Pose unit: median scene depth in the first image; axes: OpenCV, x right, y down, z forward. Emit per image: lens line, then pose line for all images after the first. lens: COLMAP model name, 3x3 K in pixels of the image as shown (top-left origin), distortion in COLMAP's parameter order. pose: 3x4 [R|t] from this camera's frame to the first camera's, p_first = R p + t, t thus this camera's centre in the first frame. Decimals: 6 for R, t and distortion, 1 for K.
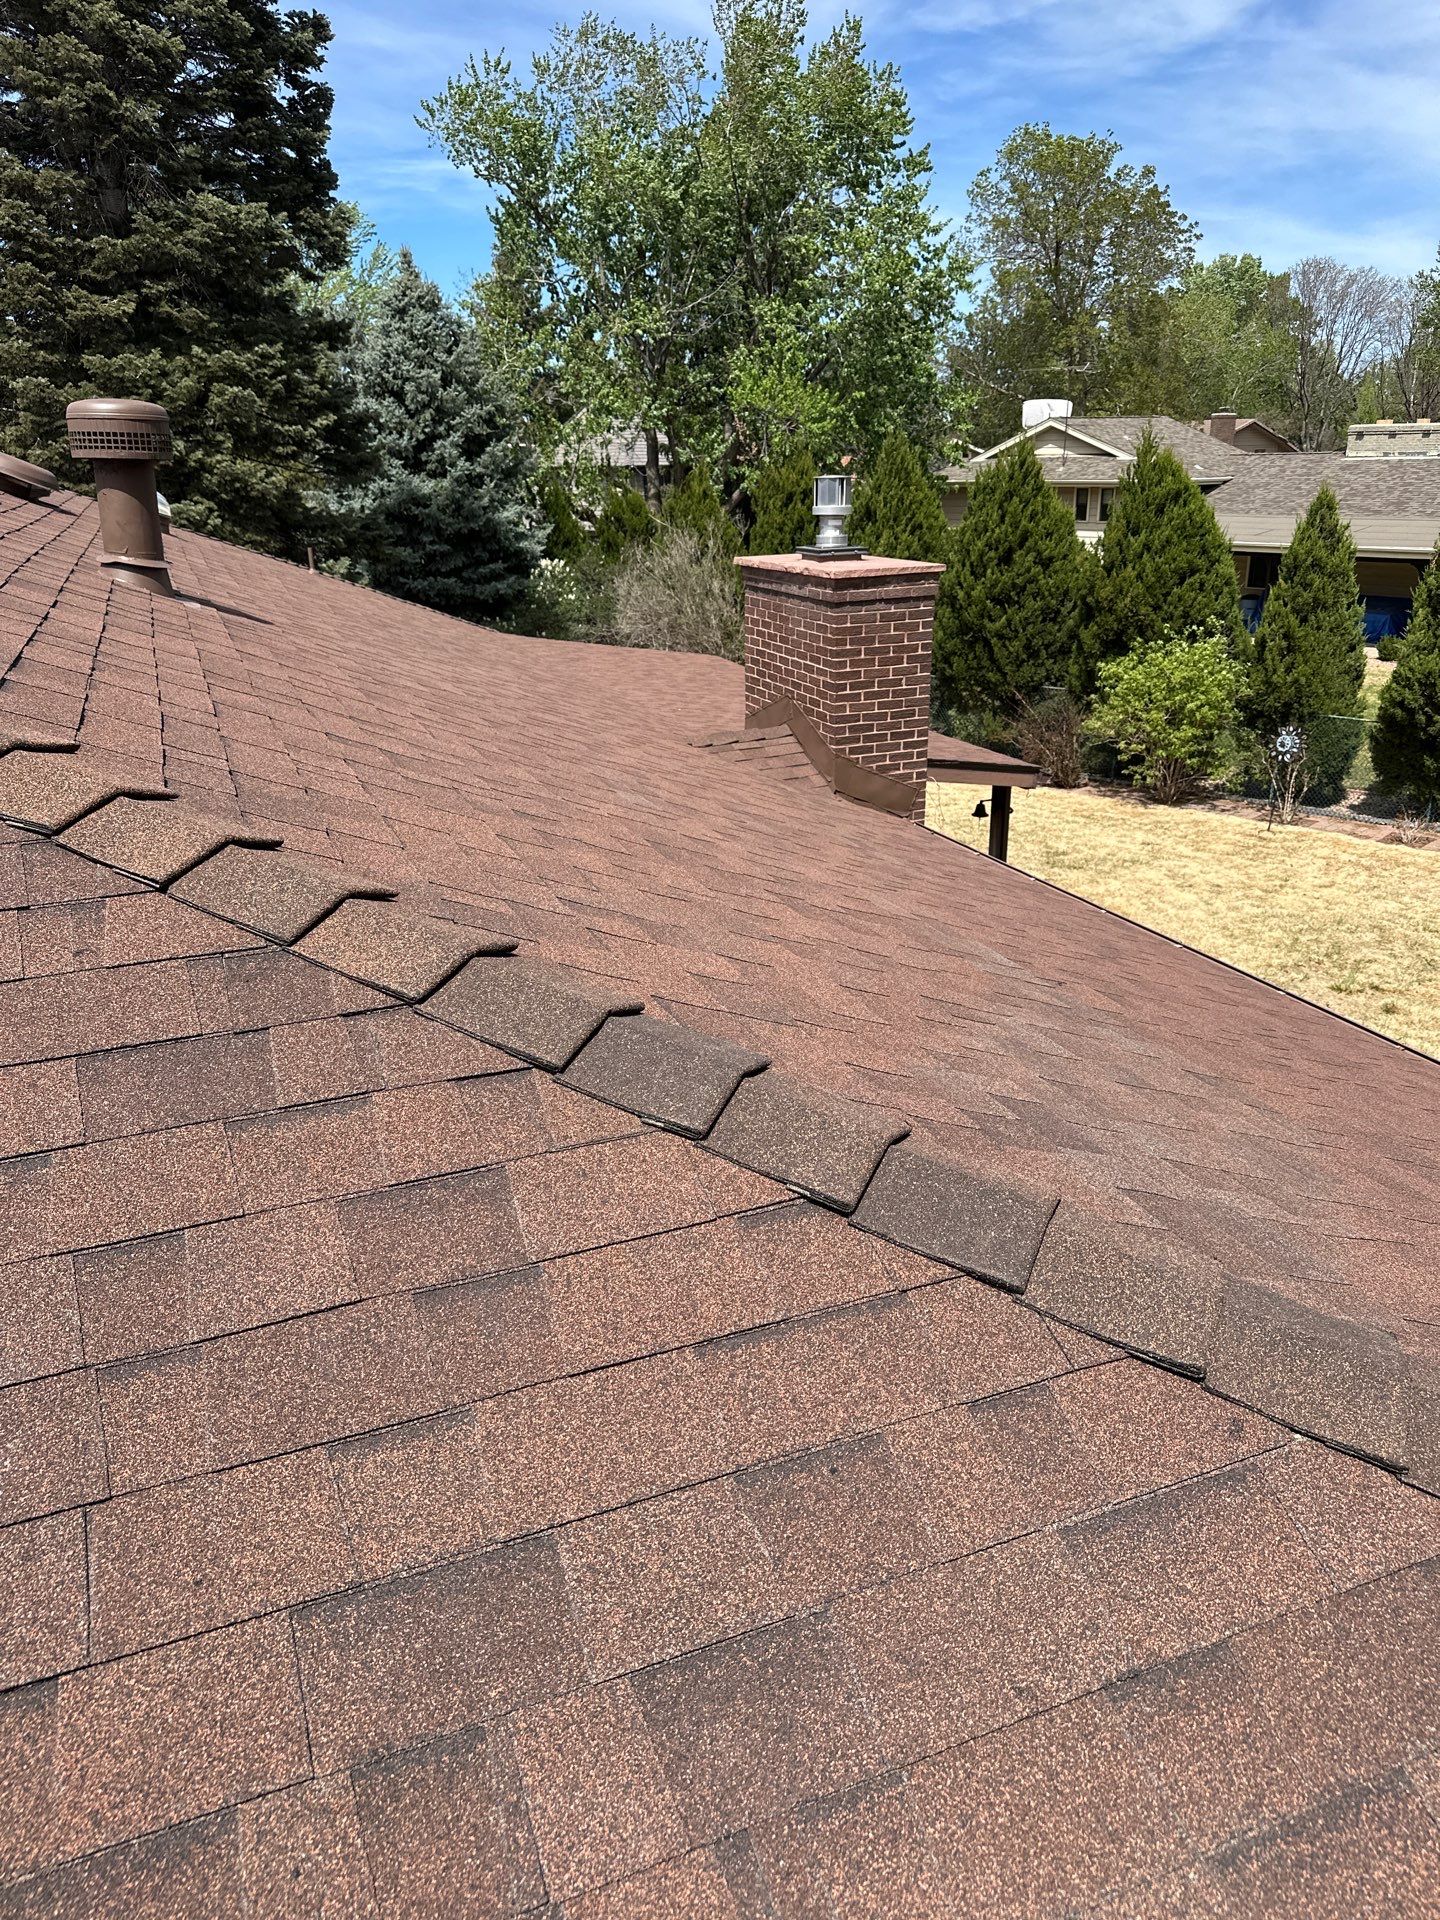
lens RADIAL K [[1400.2, 0, 720.0], [0, 1400.2, 960.0], [0, 0, 1]] dist [-0.000600, -0.004737]
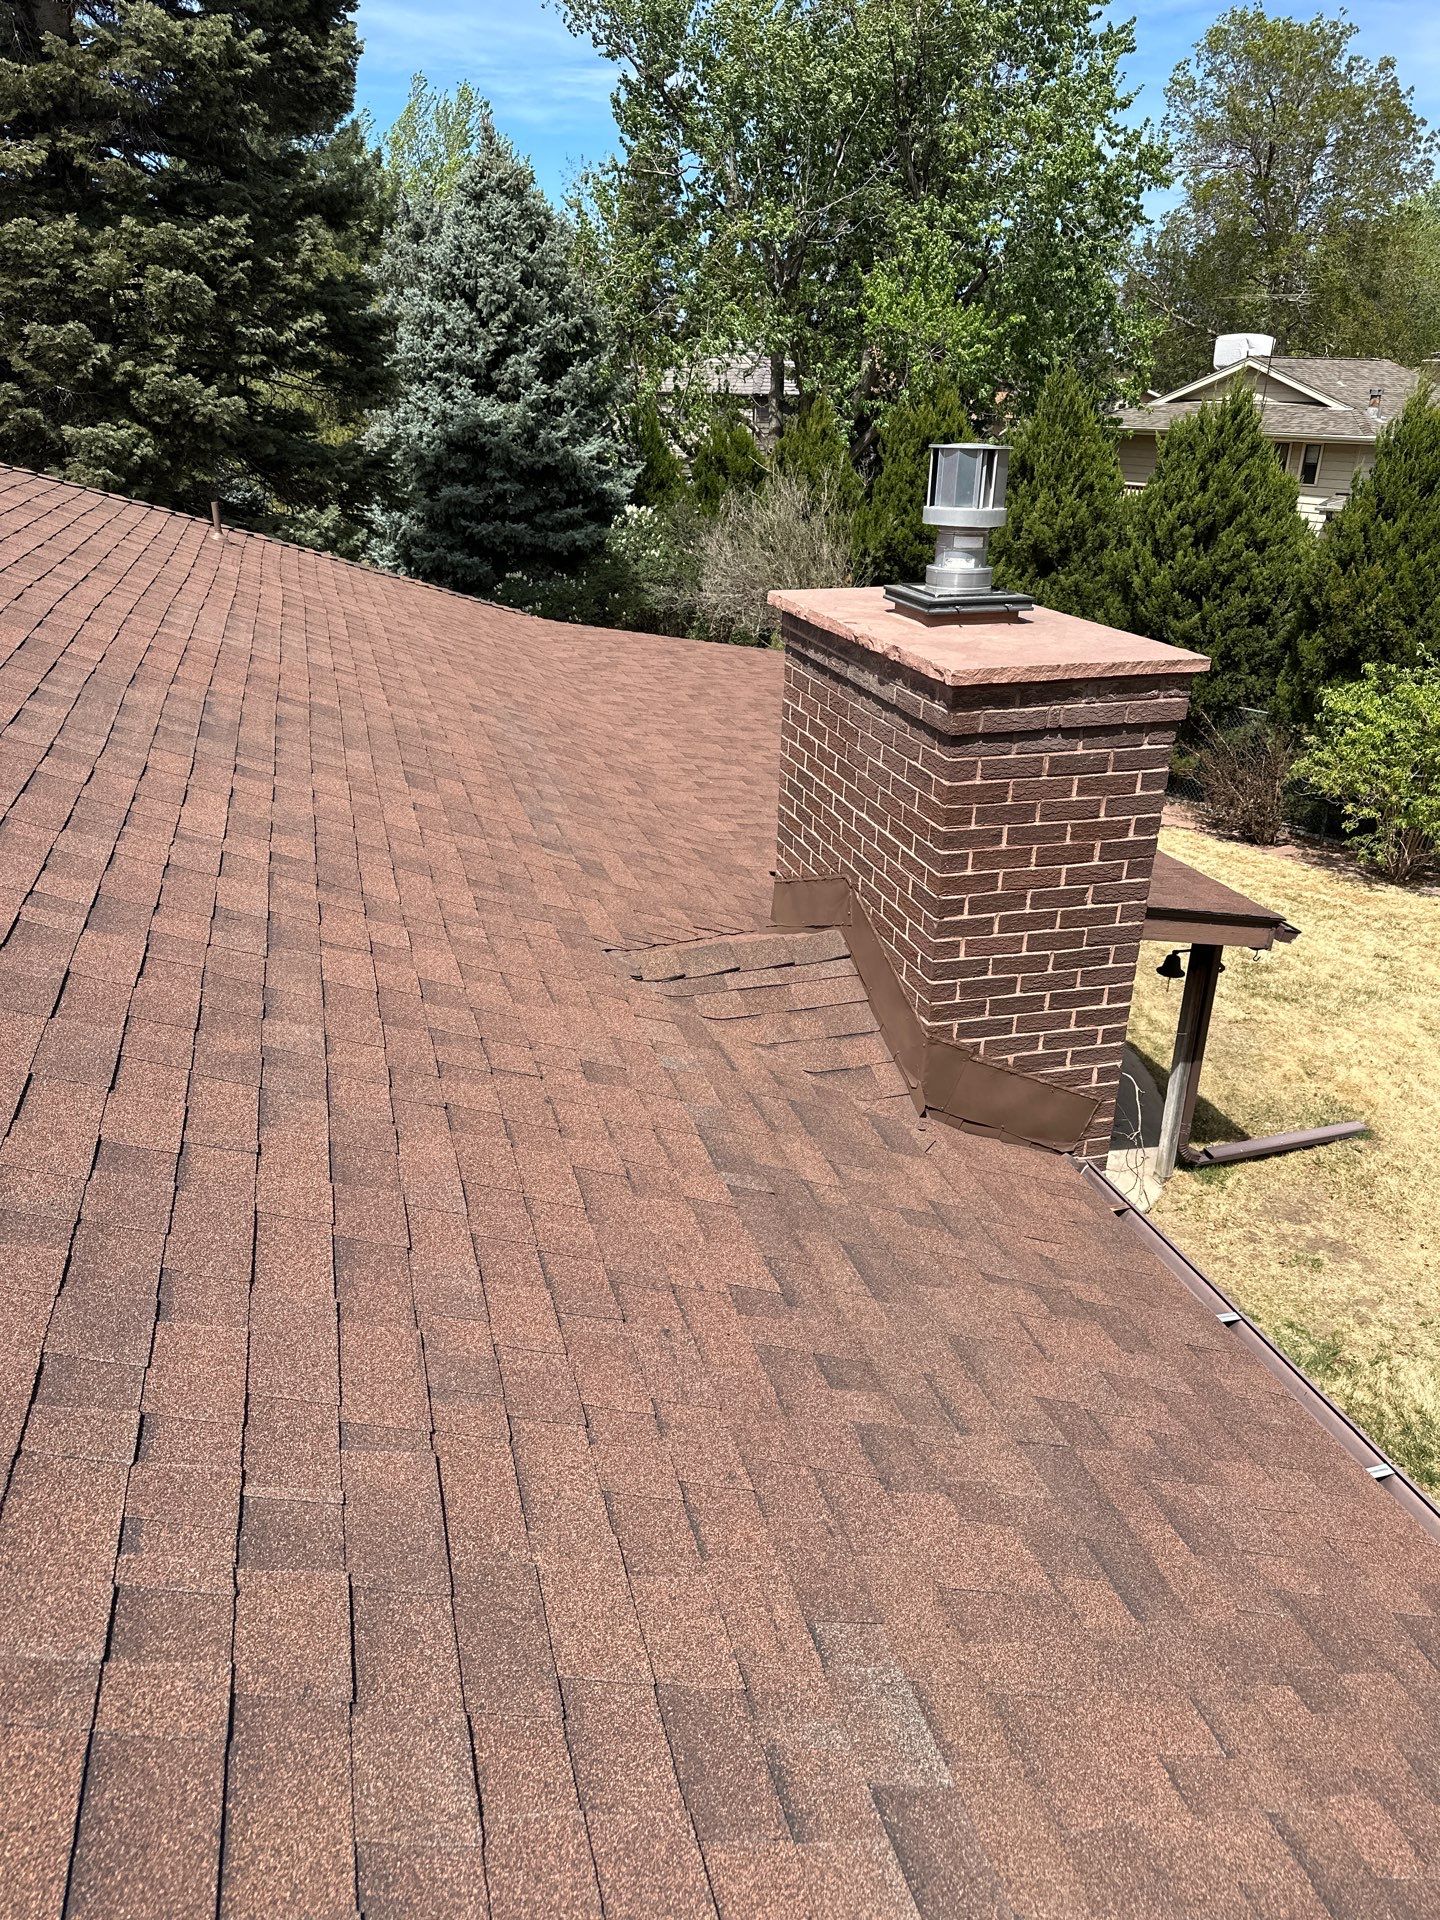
lens RADIAL K [[1355.9, 0, 720.0], [0, 1355.9, 960.0], [0, 0, 1]] dist [-0.007128, -0.005855]
pose [[0.993773, 0.071591, -0.085380, 0.017077], [-0.066623, 0.995992, 0.059678, -0.068479], [0.089310, -0.053618, 0.994560, 0.187807]]
